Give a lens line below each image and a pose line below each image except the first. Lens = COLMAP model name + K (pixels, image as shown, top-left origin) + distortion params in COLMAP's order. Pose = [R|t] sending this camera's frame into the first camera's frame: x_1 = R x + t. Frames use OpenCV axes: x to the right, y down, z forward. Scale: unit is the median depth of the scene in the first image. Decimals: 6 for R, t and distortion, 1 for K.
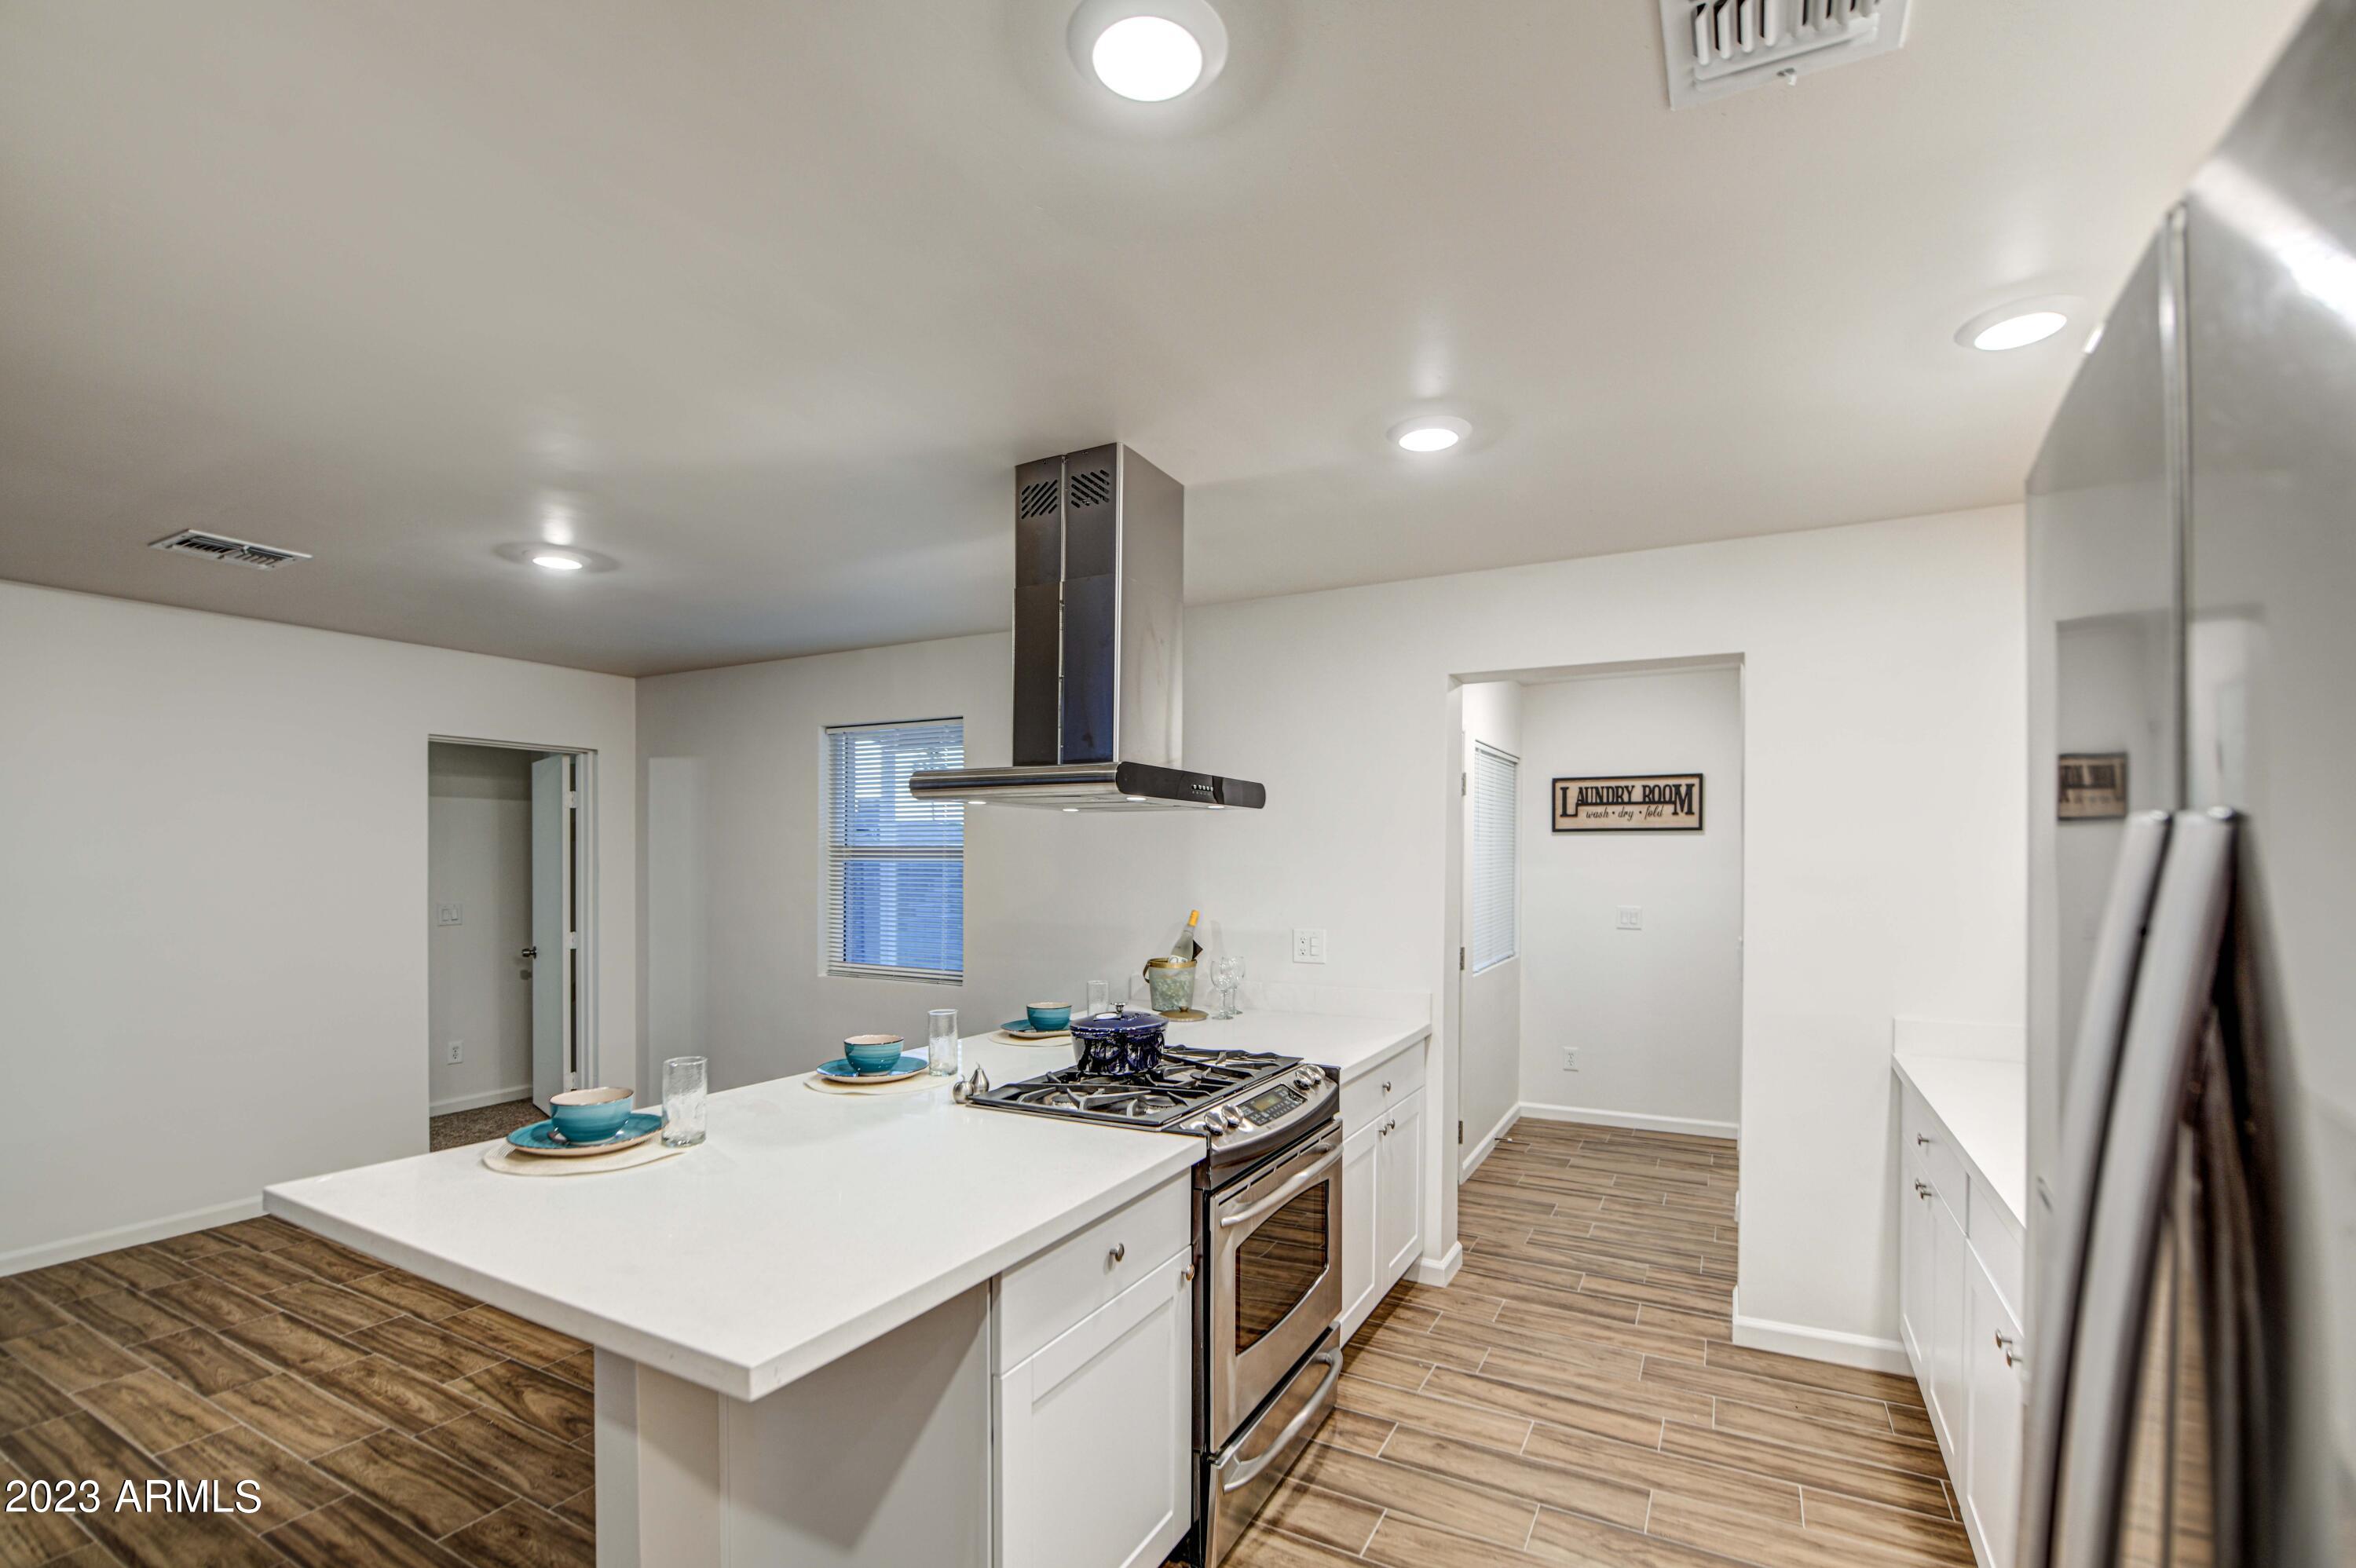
lens RADIAL K [[1040.9, 0, 1218.6], [0, 1040.9, 862.9], [0, 0, 1]] dist [-0.003195, -0.010747]
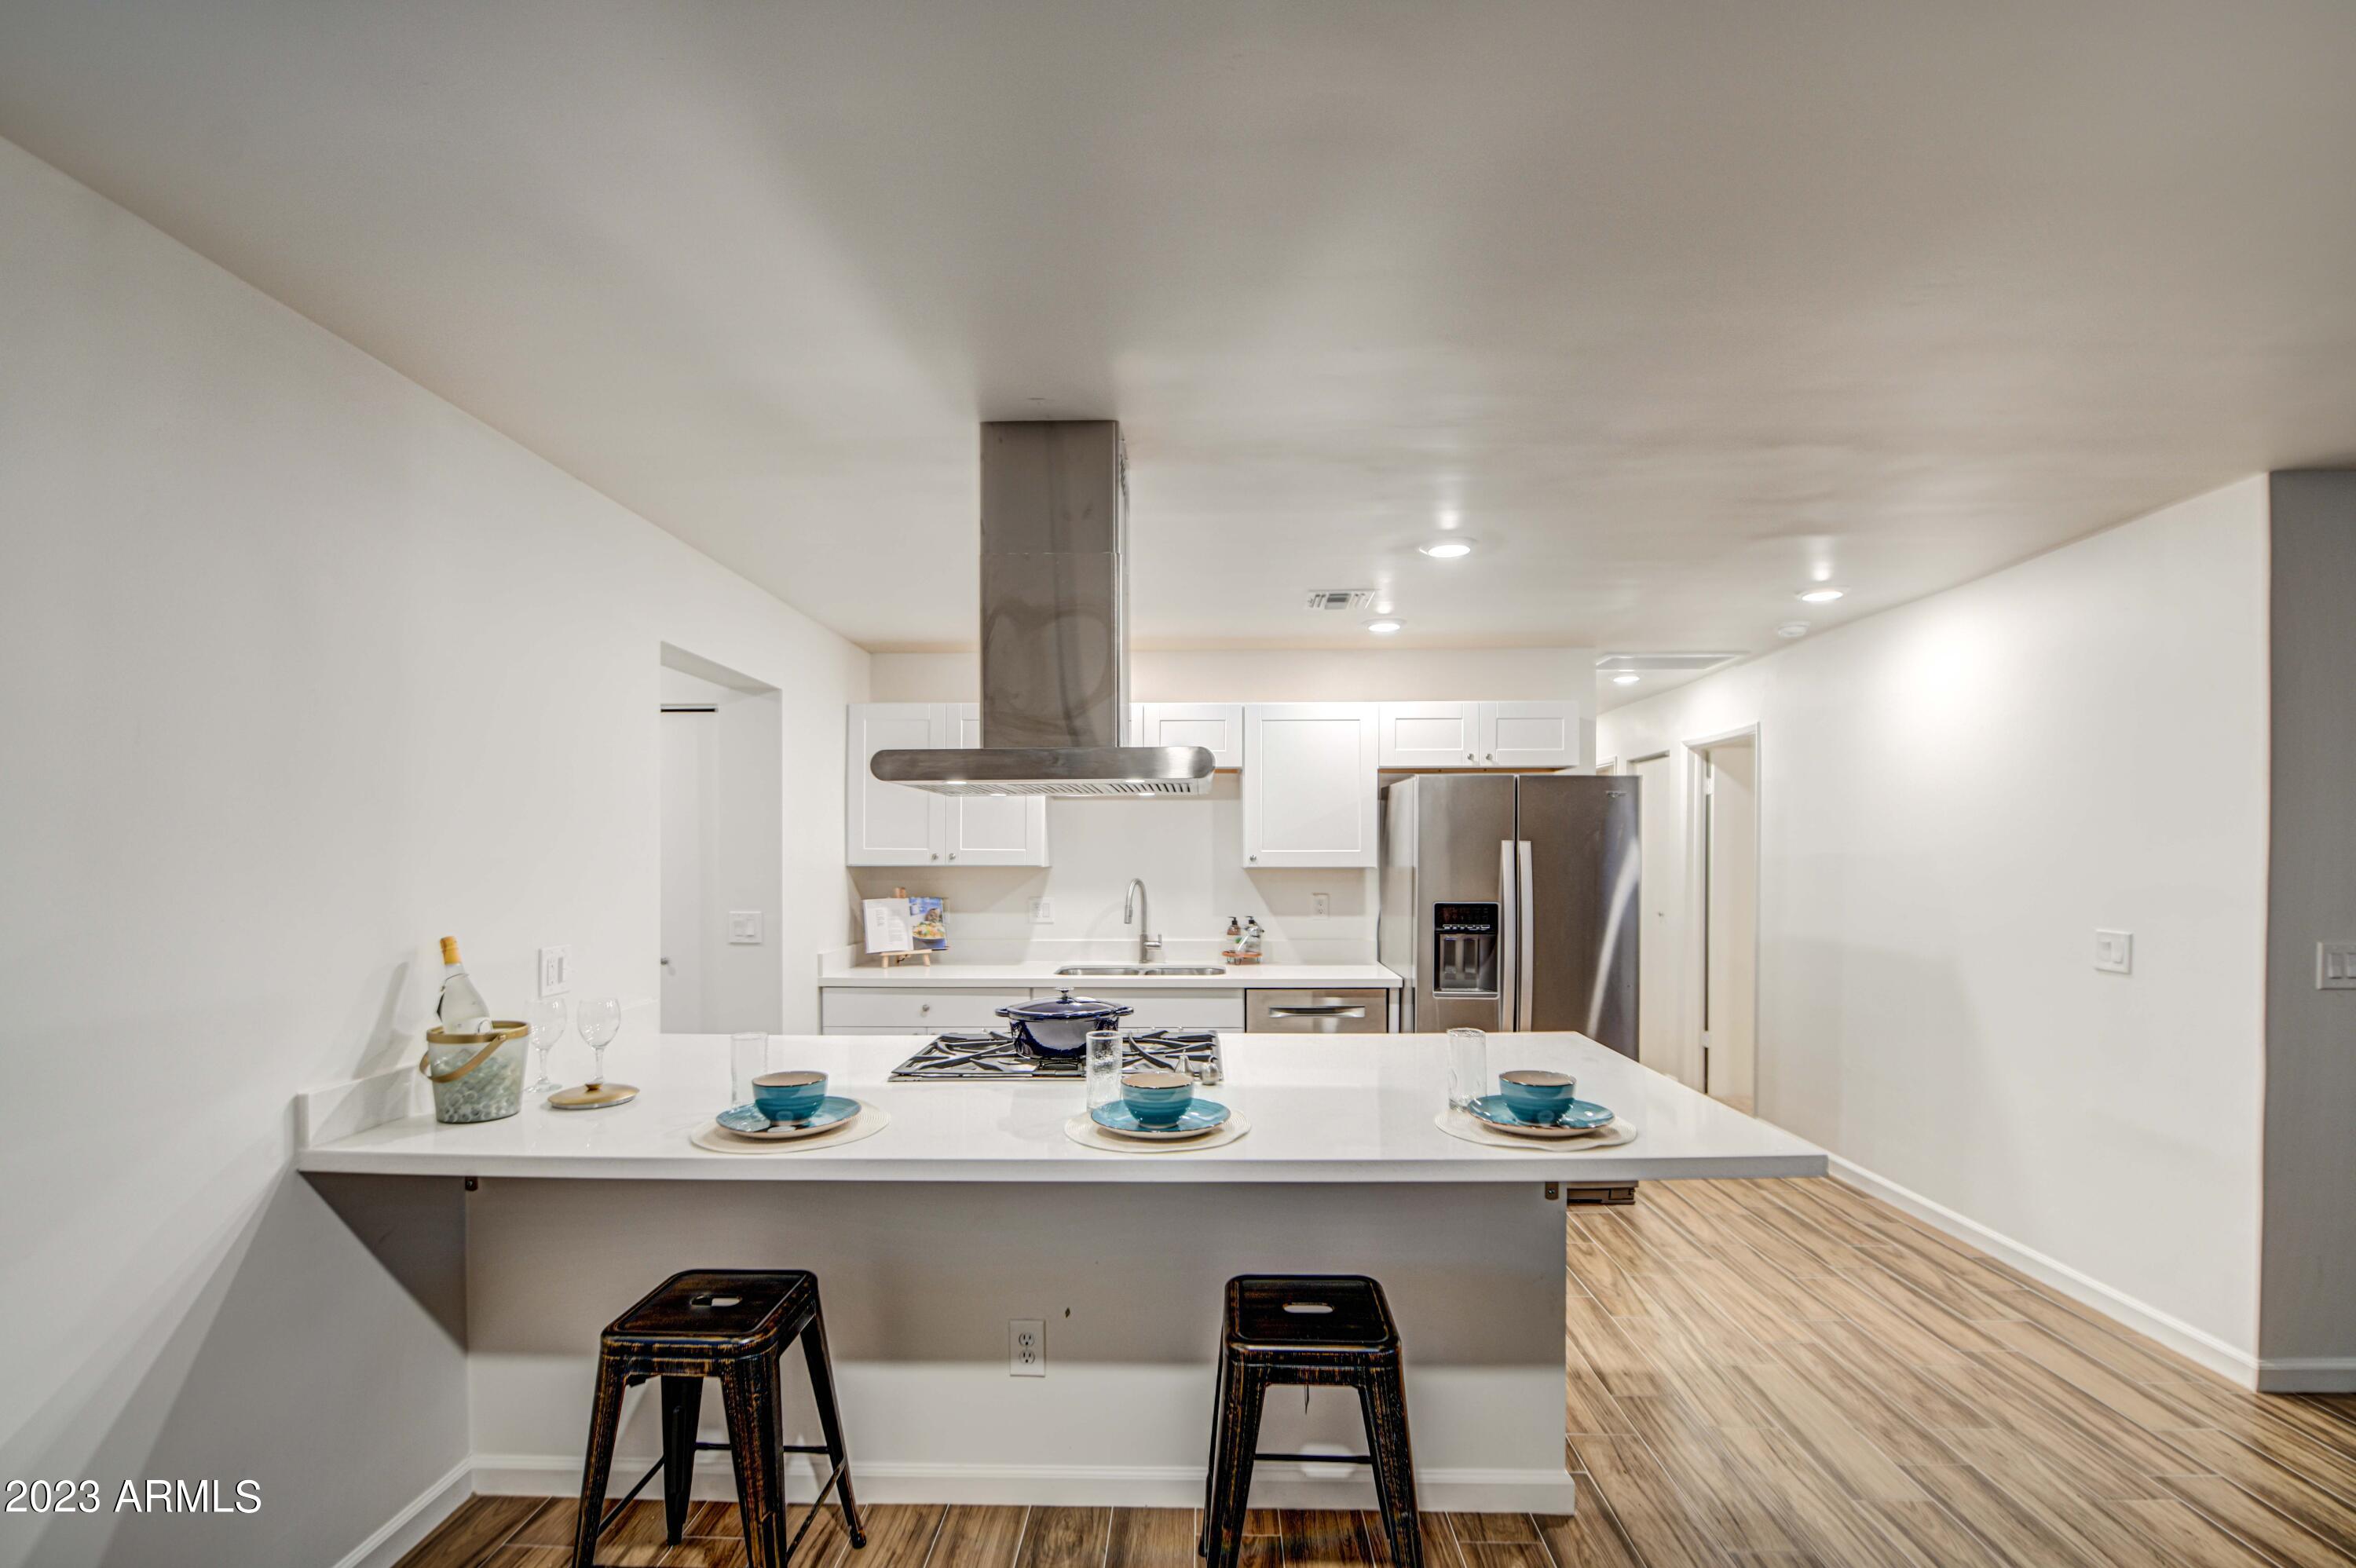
lens RADIAL K [[1011.2, 0, 1178.7], [0, 1011.2, 841.7], [0, 0, 1]] dist [-0.014733, -0.000517]
pose [[-0.434662, 0.007965, 0.900558, -0.986701], [0.007275, 0.999959, -0.005333, -0.002898], [-0.900564, 0.004233, -0.434702, 1.269157]]
